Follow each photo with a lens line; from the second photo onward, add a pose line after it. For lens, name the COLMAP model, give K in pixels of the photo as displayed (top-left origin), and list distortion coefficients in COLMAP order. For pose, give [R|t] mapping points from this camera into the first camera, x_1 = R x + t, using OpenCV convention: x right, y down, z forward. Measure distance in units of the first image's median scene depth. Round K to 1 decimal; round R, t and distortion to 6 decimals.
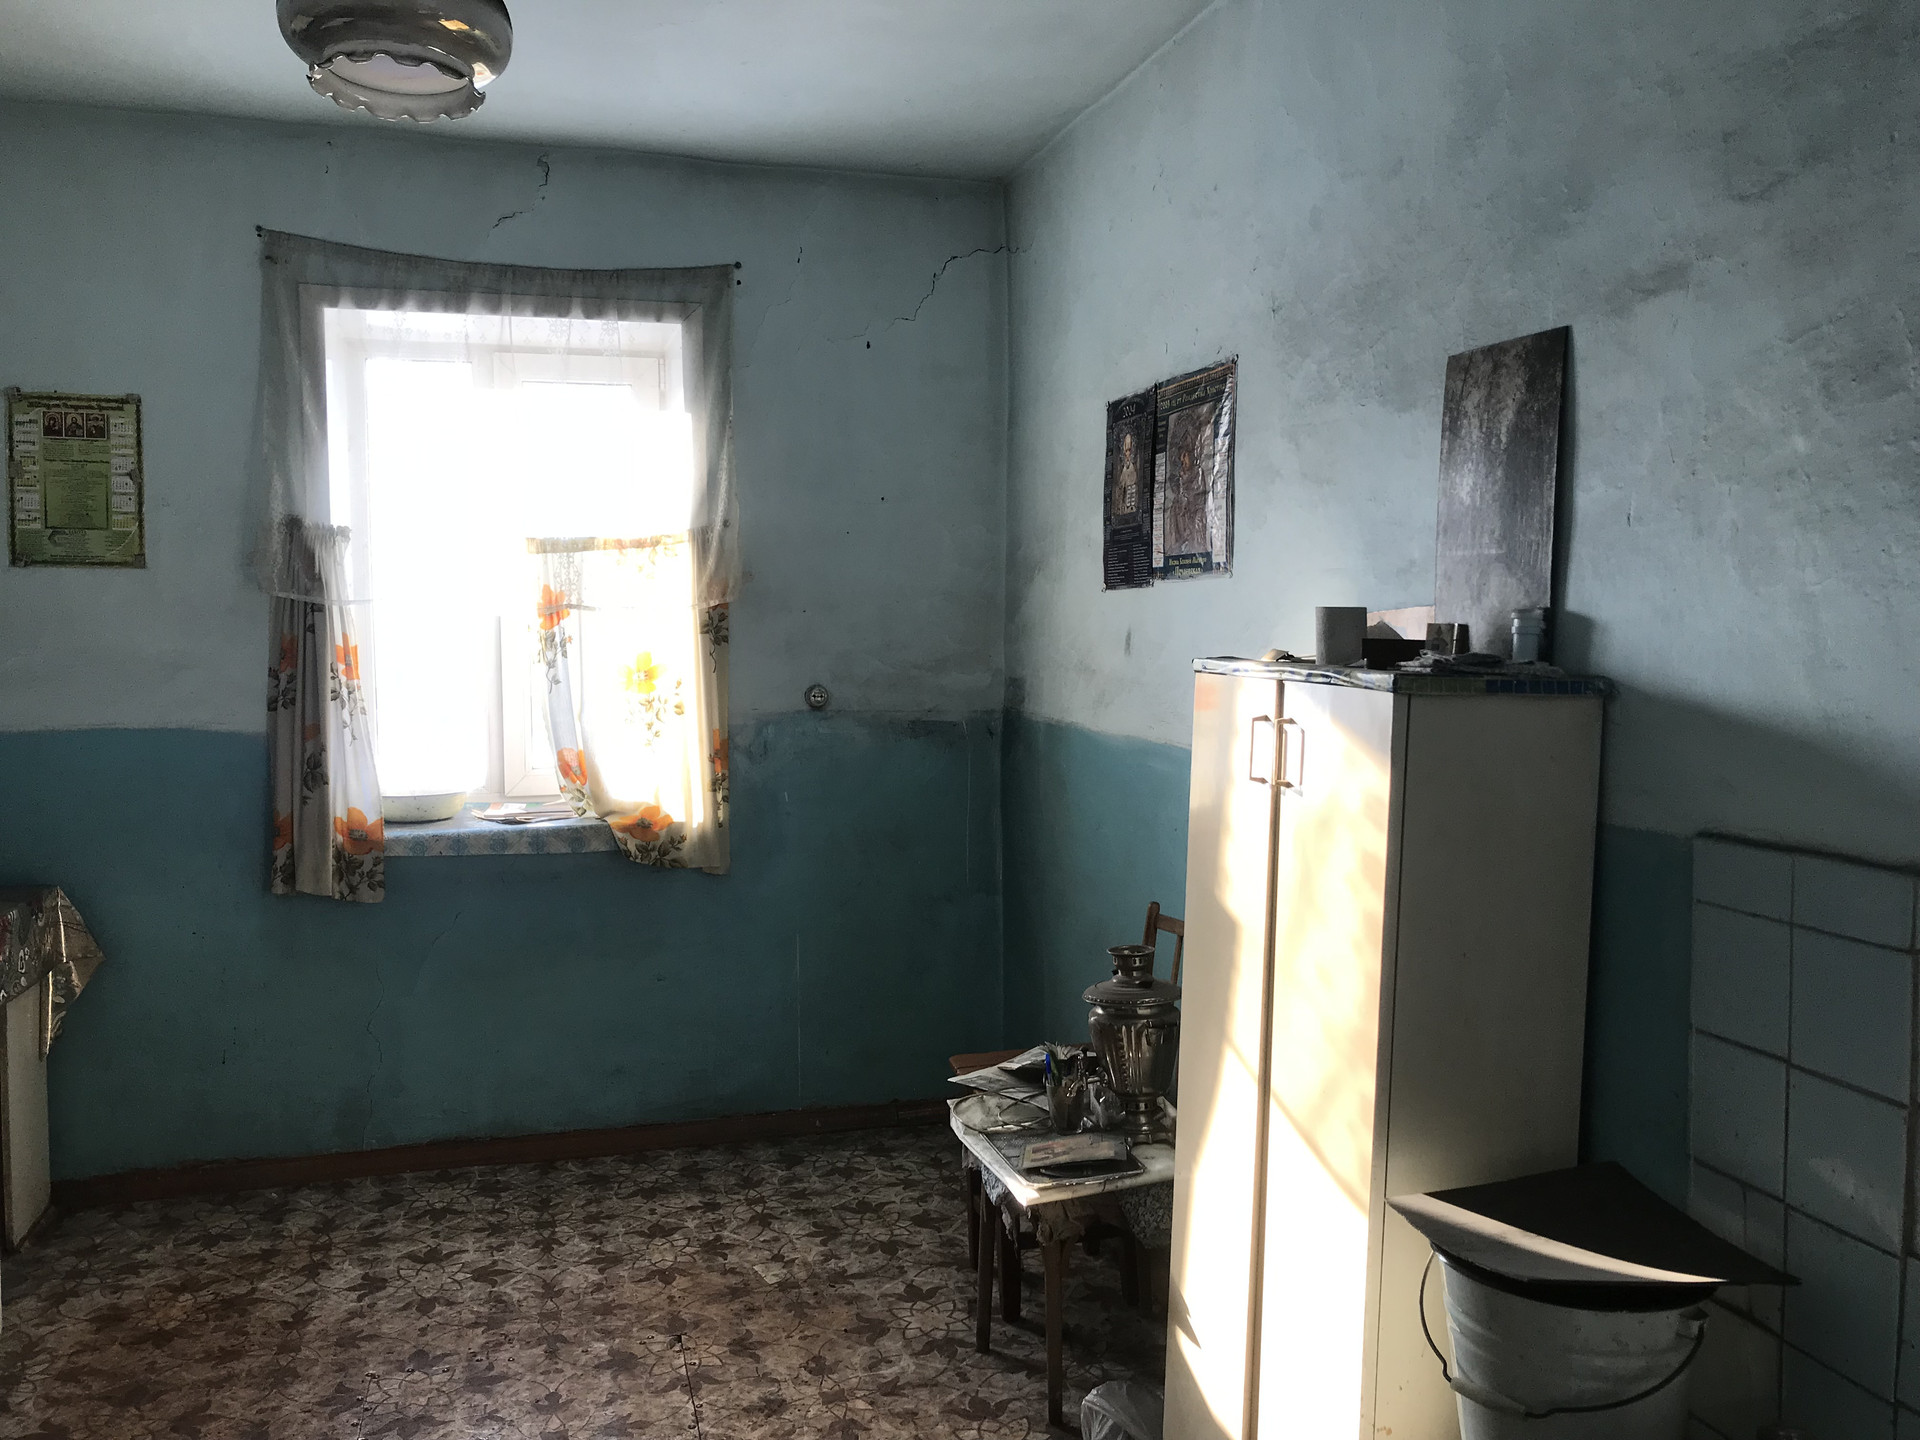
lens RADIAL K [[1544.6, 0, 956.7], [0, 1544.6, 720.9], [0, 0, 1]] dist [0.036796, -0.042899]
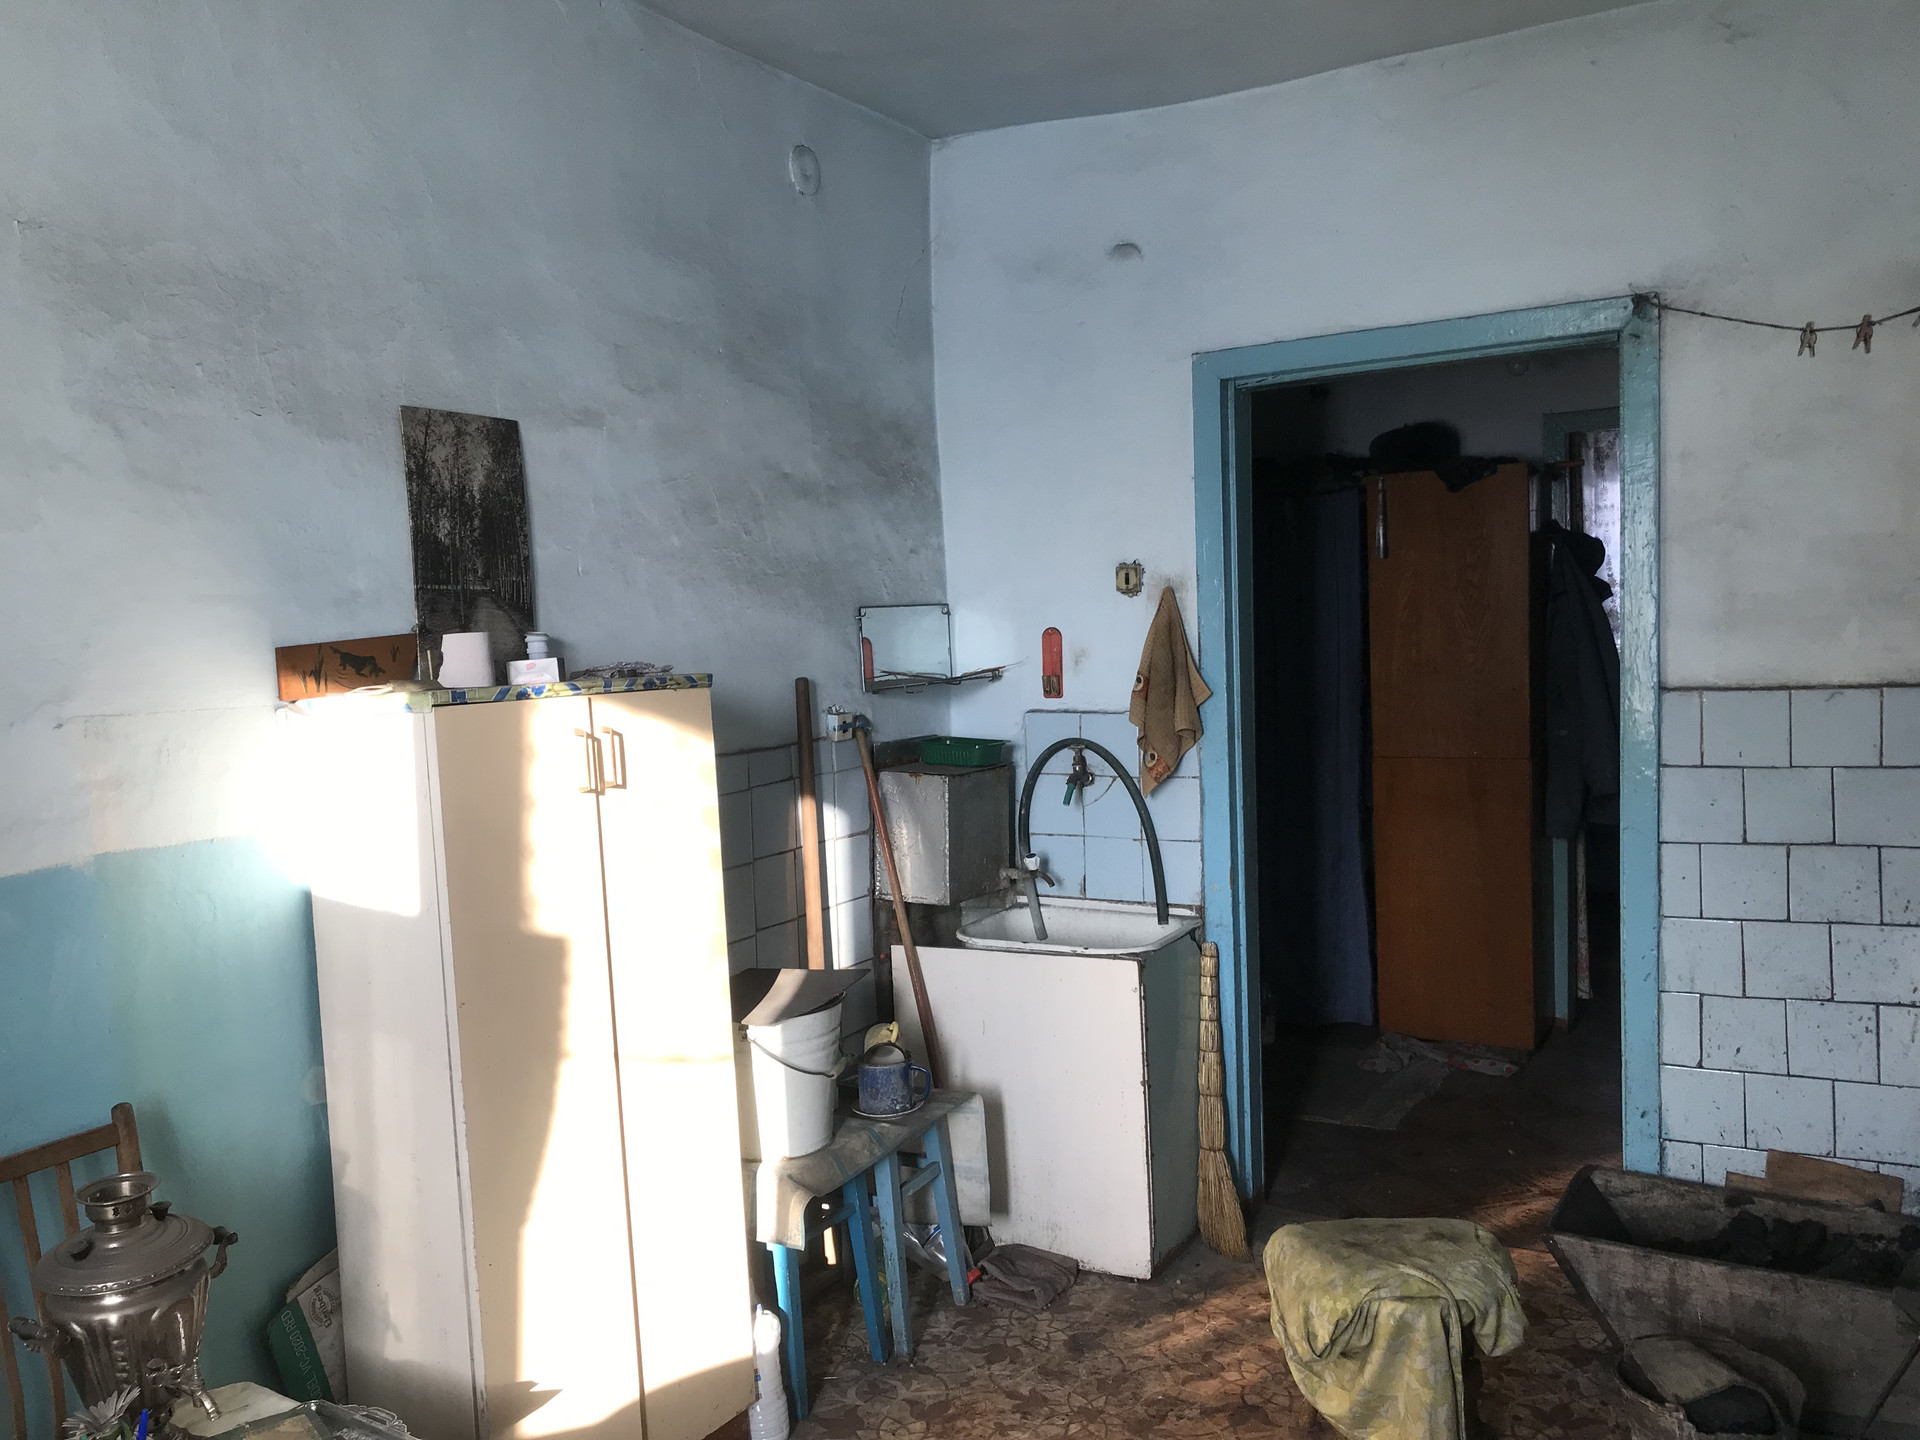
lens RADIAL K [[1544.6, 0, 967.9], [0, 1544.6, 715.0], [0, 0, 1]] dist [0.036796, -0.042899]
pose [[-0.700040, -0.015364, 0.713938, -1.063438], [0.087993, 0.990294, 0.107591, -0.147685], [-0.708661, 0.138140, -0.691893, 2.161013]]
